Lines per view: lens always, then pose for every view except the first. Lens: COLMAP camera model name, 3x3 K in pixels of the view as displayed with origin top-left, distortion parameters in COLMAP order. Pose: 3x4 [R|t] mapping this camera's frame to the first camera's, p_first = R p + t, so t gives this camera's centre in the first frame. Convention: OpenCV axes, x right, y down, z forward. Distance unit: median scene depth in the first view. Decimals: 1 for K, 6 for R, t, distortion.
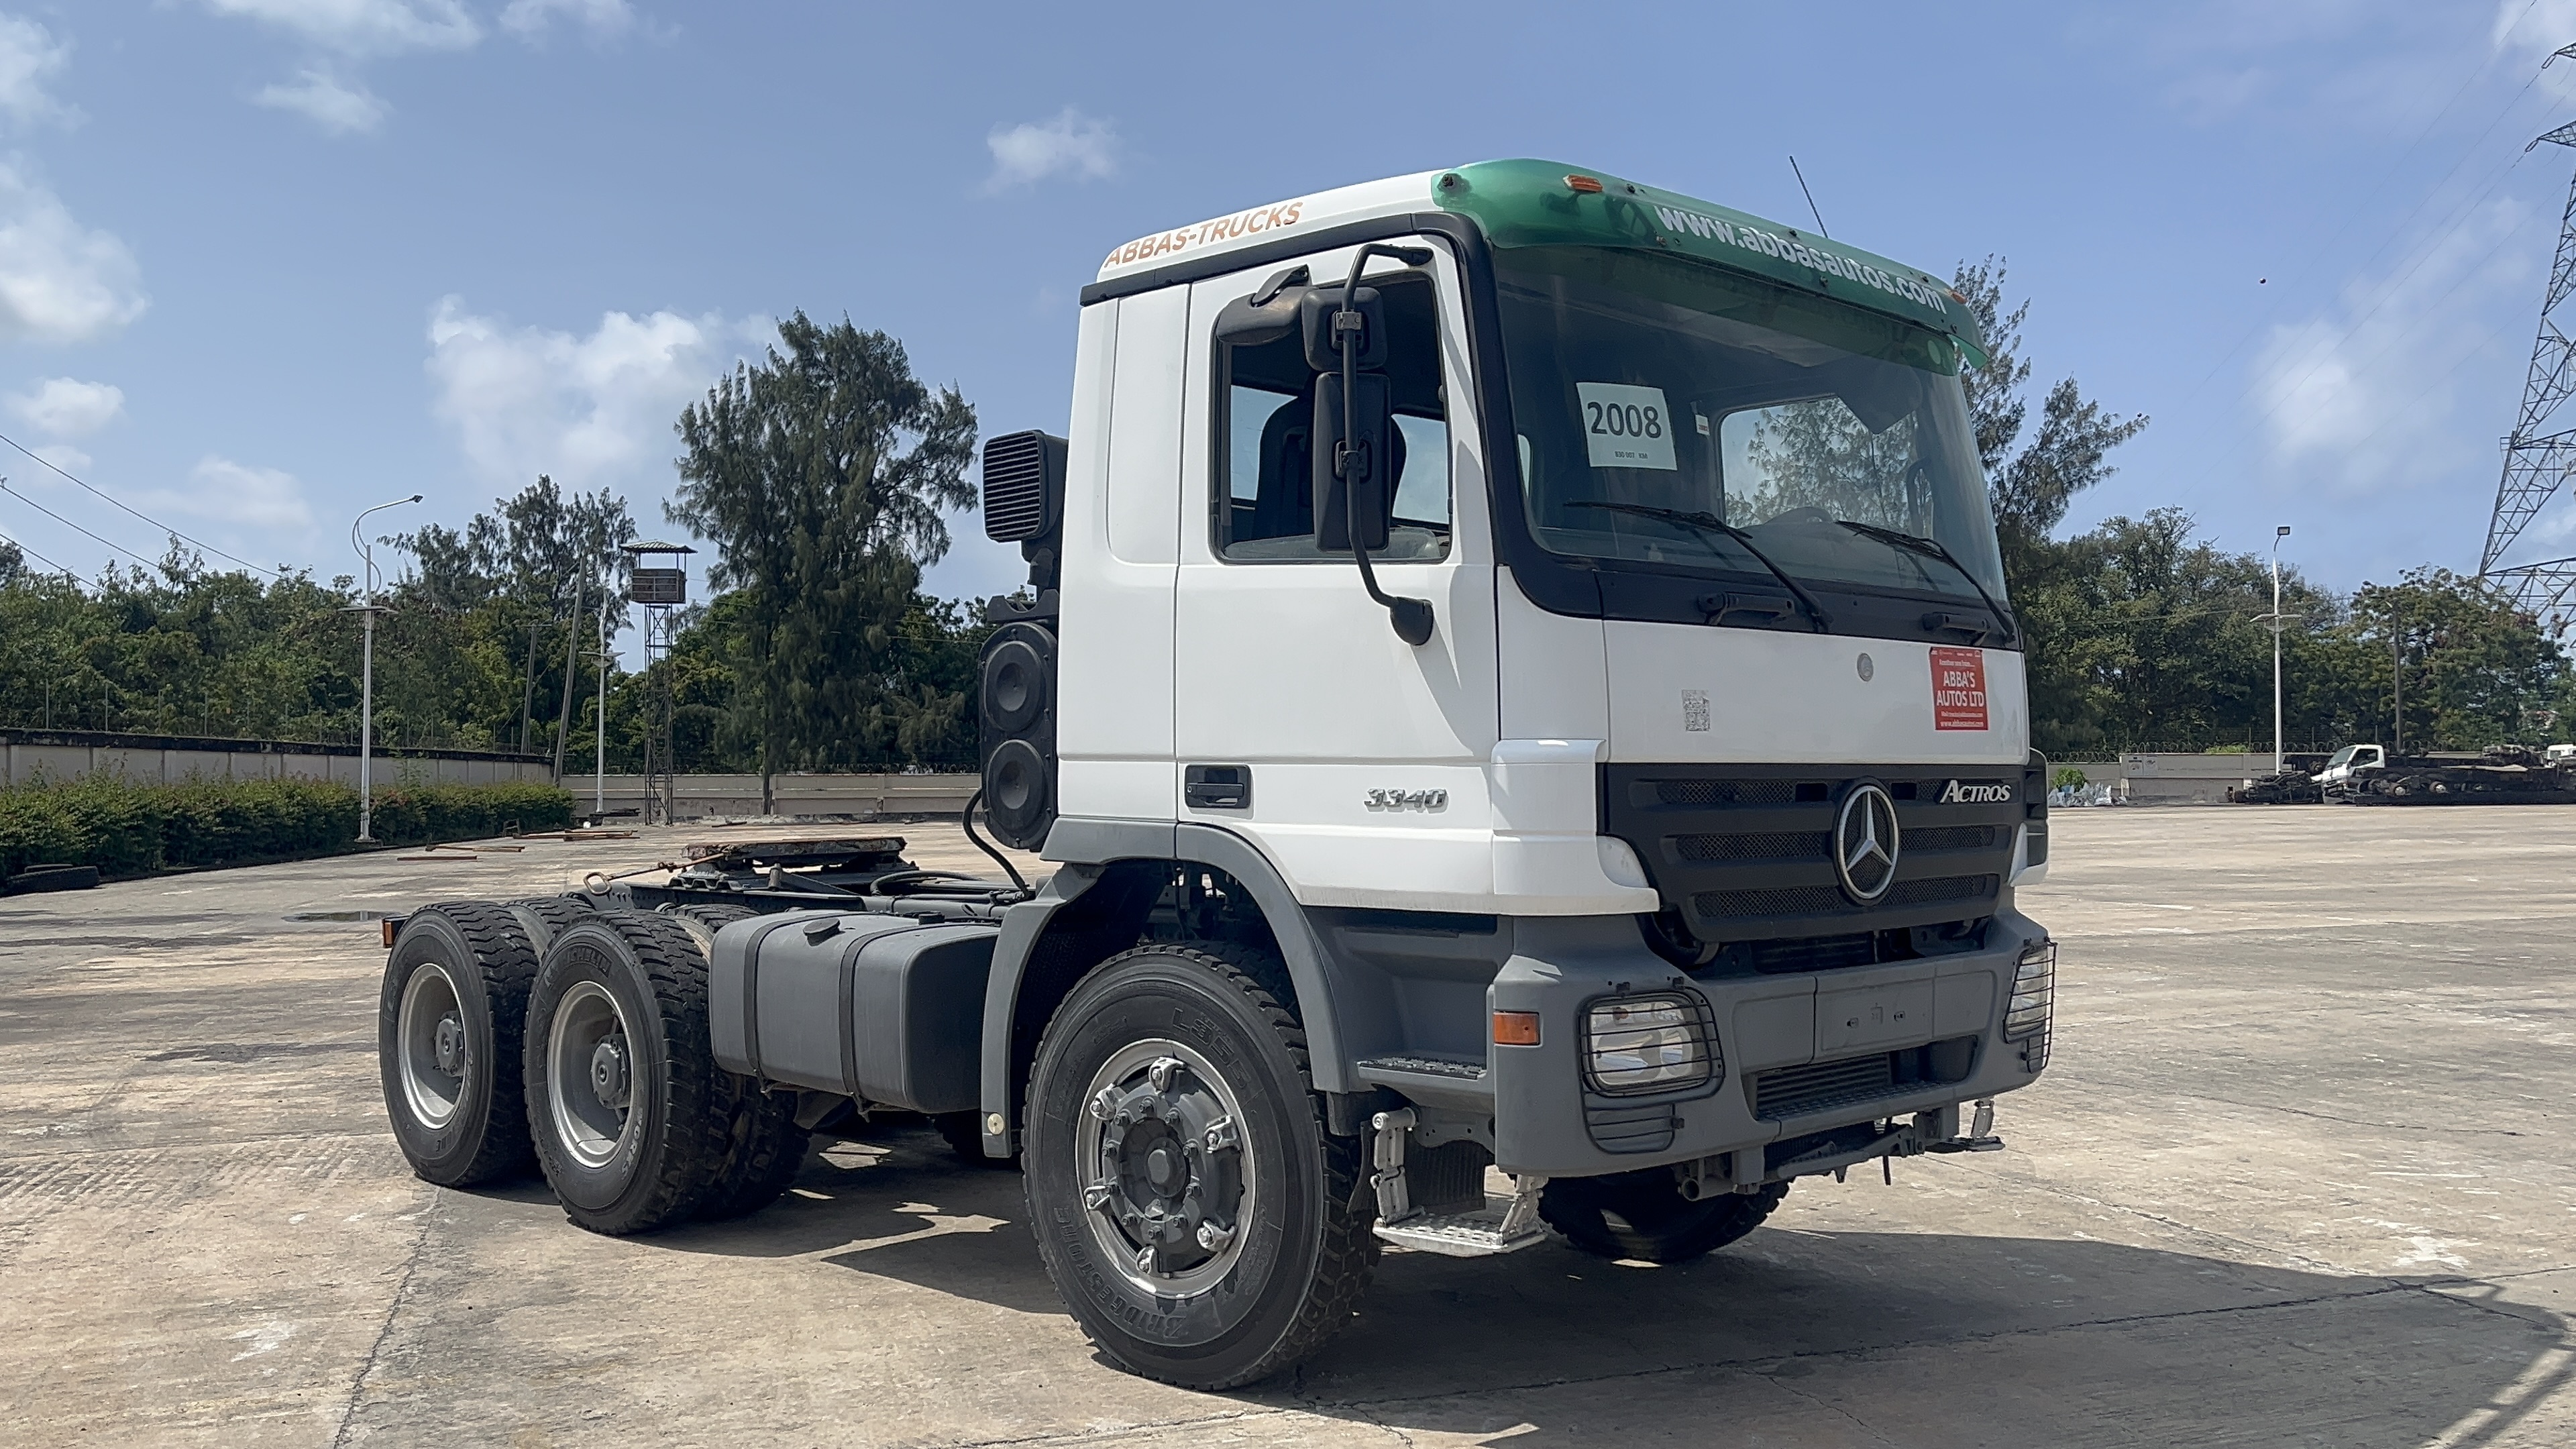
lens RADIAL K [[2369.6, 0, 1331.1], [0, 2369.6, 738.5], [0, 0, 1]] dist [0.019712, -0.000032]
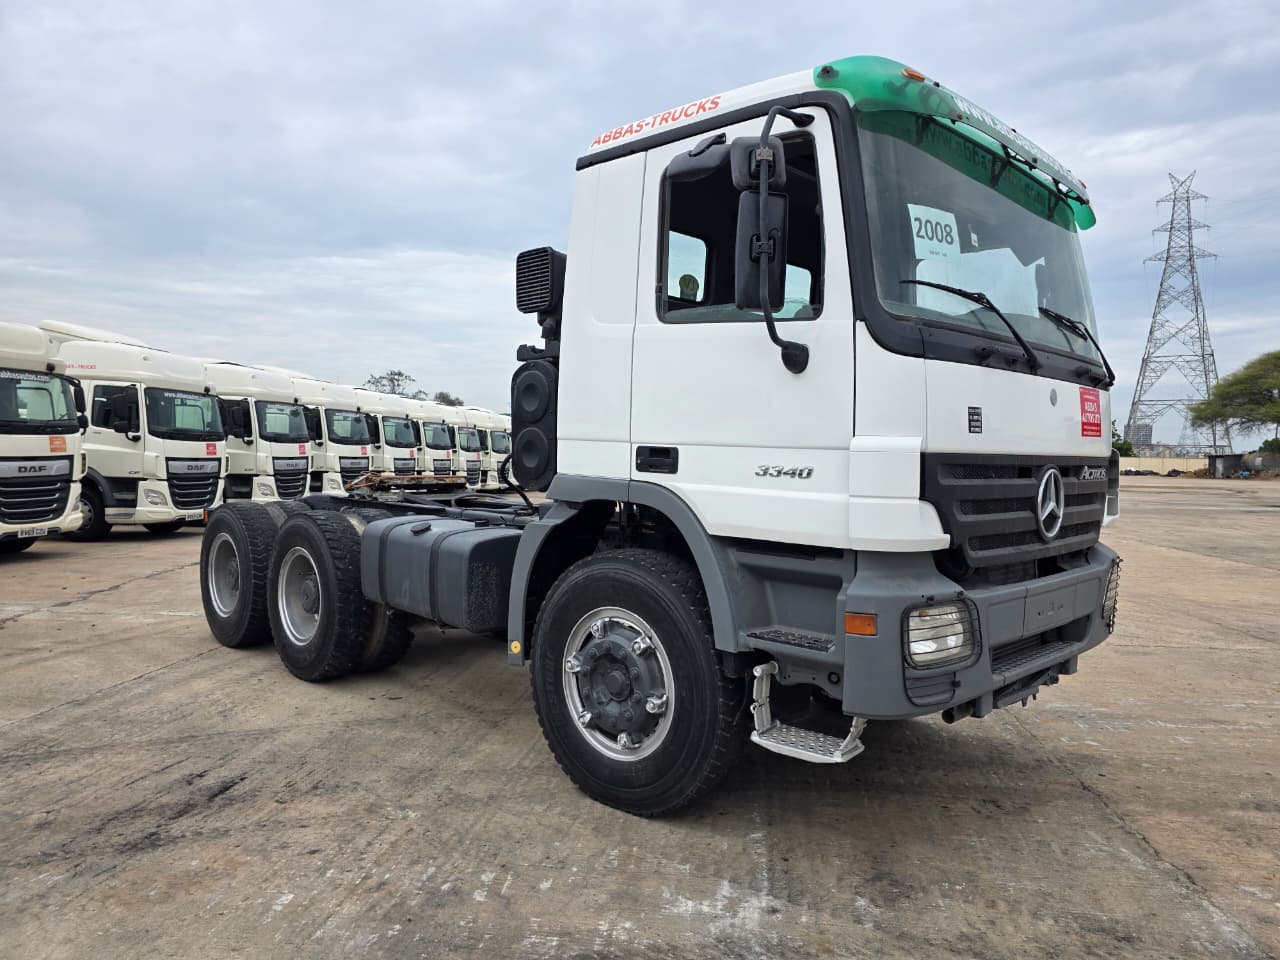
lens RADIAL K [[947.9, 0, 639.8], [0, 947.9, 473.2], [0, 0, 1]] dist [0.041407, -0.016798]
pose [[0.999648, 0.026284, -0.003638, -0.057450], [-0.026092, 0.998632, 0.045324, 0.000451], [0.004825, -0.045213, 0.998966, 0.344034]]
